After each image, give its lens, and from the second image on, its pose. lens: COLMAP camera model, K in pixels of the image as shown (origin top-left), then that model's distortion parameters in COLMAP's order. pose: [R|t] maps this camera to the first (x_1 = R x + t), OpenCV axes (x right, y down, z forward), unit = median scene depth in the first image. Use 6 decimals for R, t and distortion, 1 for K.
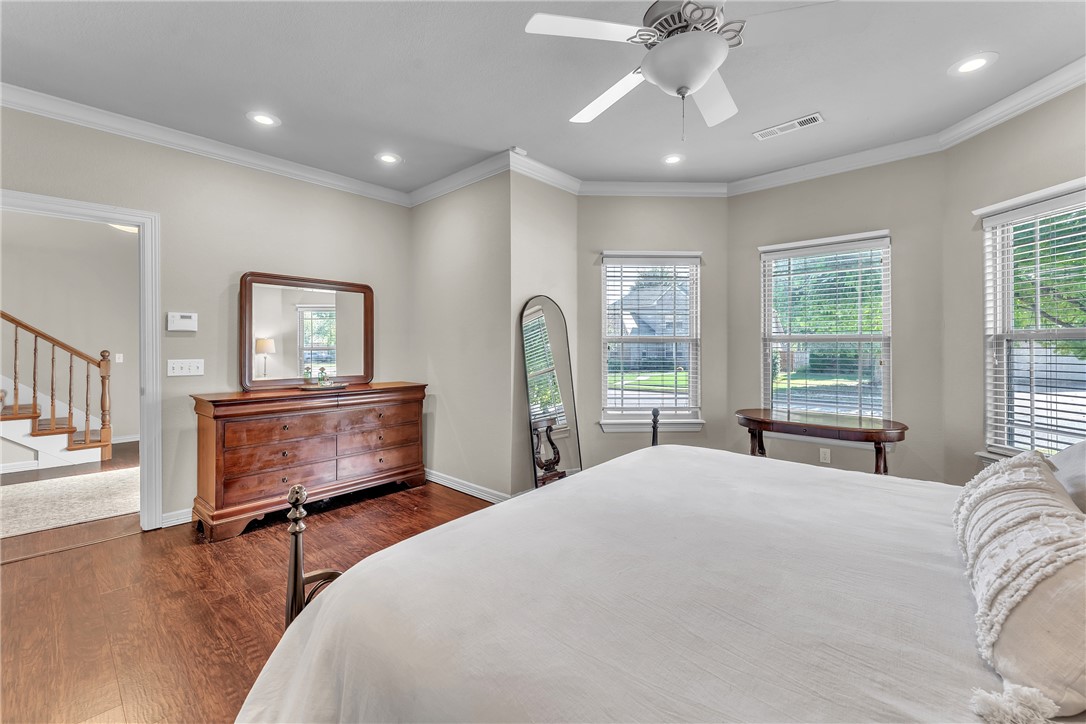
lens RADIAL K [[460.8, 0, 547.1], [0, 460.8, 336.7], [0, 0, 1]] dist [-0.001872, -0.000277]
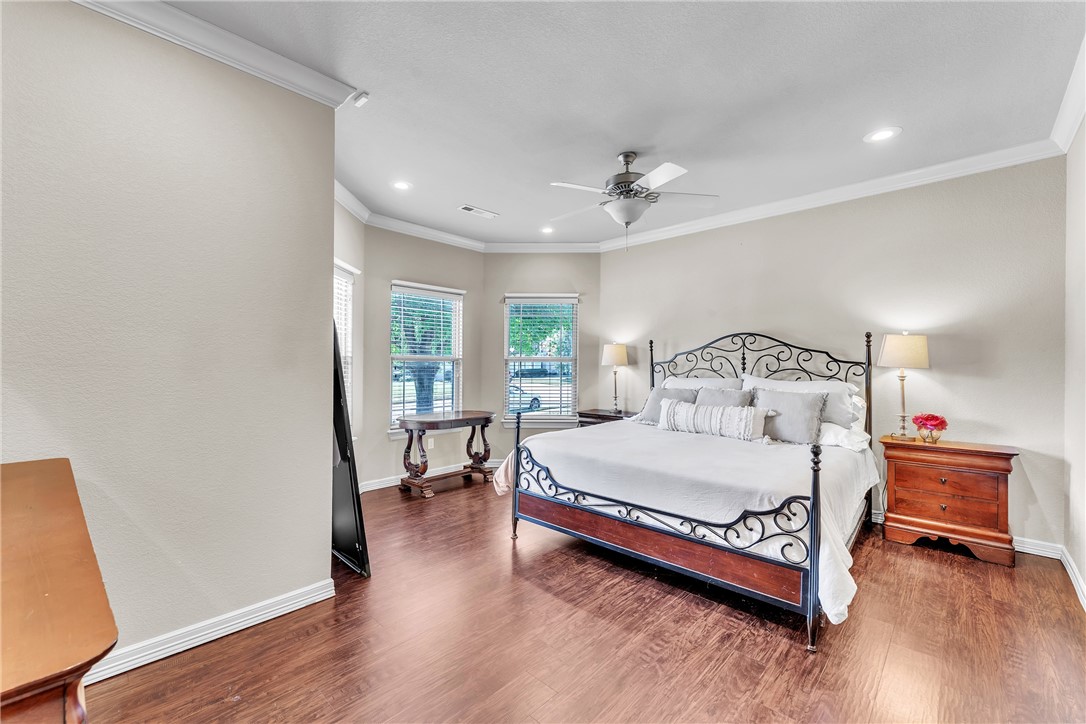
lens RADIAL K [[444.6, 0, 540.2], [0, 444.6, 359.2], [0, 0, 1]] dist [-0.001320, -0.000408]
pose [[0.026011, 0.005537, 0.999646, -0.850196], [-0.020790, 0.999771, -0.004997, 0.006826], [-0.999445, -0.020652, 0.026120, 0.752907]]
